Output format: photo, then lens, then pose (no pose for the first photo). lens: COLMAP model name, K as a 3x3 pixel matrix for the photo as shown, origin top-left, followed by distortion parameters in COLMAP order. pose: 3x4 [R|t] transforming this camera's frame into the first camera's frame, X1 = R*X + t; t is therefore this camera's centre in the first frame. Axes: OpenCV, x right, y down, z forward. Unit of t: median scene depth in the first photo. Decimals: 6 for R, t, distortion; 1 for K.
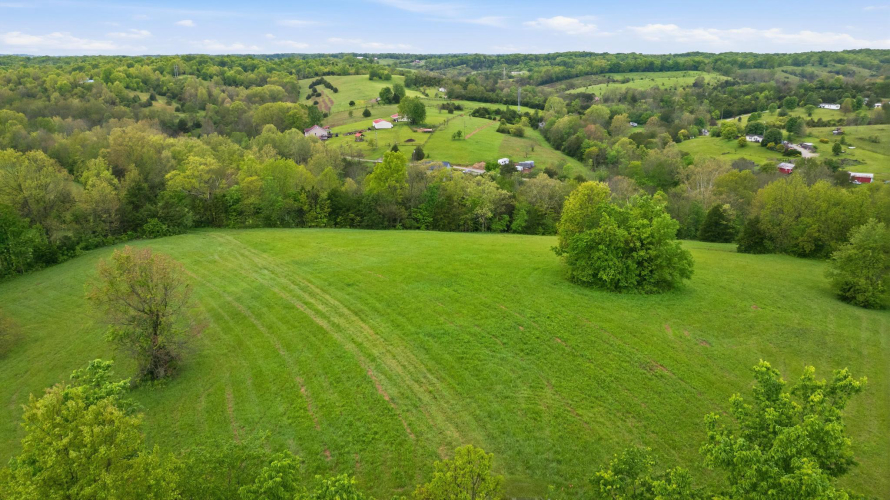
lens RADIAL K [[630.8, 0, 444.4], [0, 630.8, 246.2], [0, 0, 1]] dist [-0.042071, 0.043385]
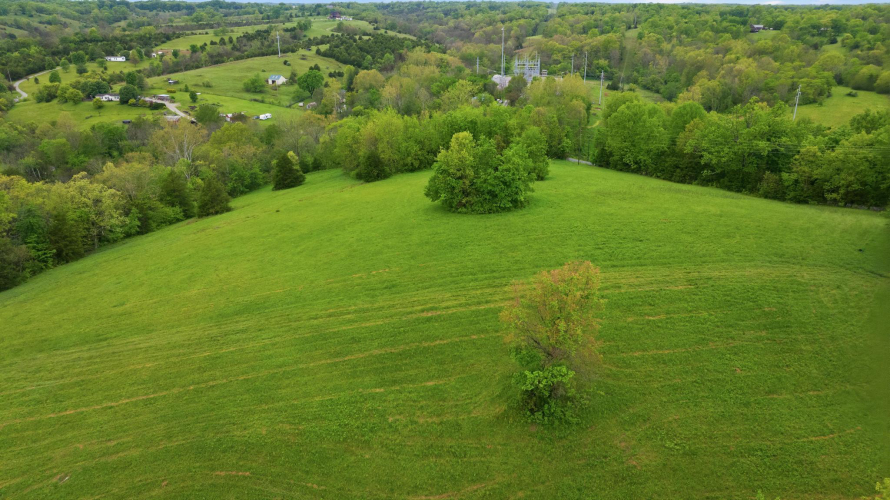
lens RADIAL K [[630.8, 0, 446.2], [0, 630.8, 252.7], [0, 0, 1]] dist [-0.042071, 0.043385]
pose [[0.419745, -0.334083, 0.843921, -0.128103], [0.263992, 0.934534, 0.238651, -0.027032], [-0.868402, 0.122616, 0.480462, 0.071122]]
